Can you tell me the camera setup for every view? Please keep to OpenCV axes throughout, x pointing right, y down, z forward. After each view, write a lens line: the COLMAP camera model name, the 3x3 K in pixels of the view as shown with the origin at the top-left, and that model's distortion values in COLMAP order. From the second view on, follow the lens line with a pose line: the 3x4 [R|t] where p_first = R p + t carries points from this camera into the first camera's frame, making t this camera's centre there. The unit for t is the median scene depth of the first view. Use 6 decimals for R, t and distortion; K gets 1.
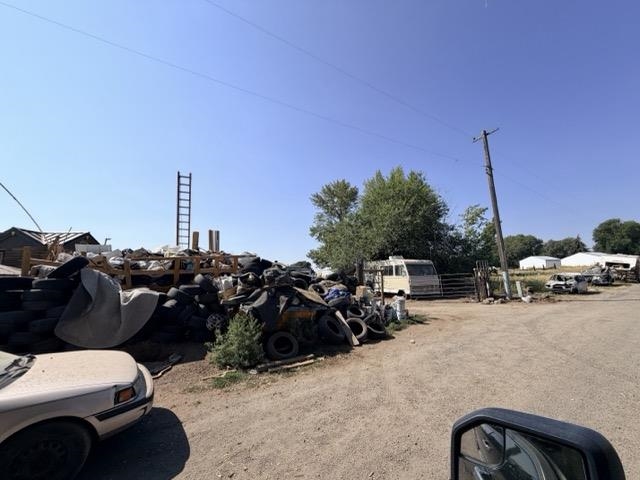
lens RADIAL K [[258.5, 0, 325.1], [0, 258.5, 236.1], [0, 0, 1]] dist [0.001347, 0.000318]
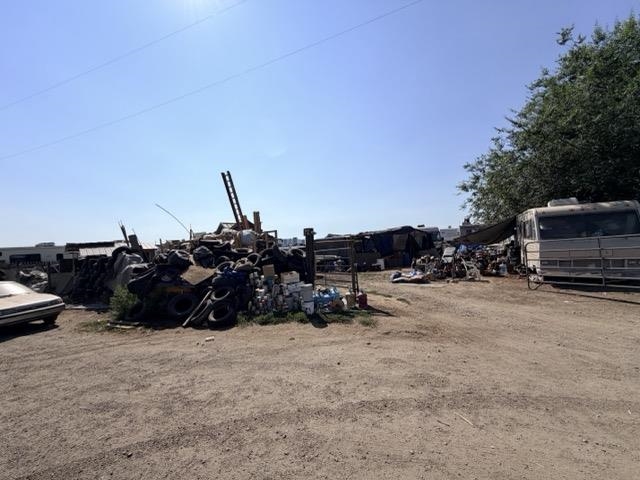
lens RADIAL K [[258.5, 0, 317.6], [0, 258.5, 242.6], [0, 0, 1]] dist [0.001347, 0.000318]
pose [[0.582547, -0.023459, -0.812458, 0.492439], [0.166508, 0.981828, 0.091040, 0.039104], [0.795559, -0.188316, 0.575867, 0.354245]]
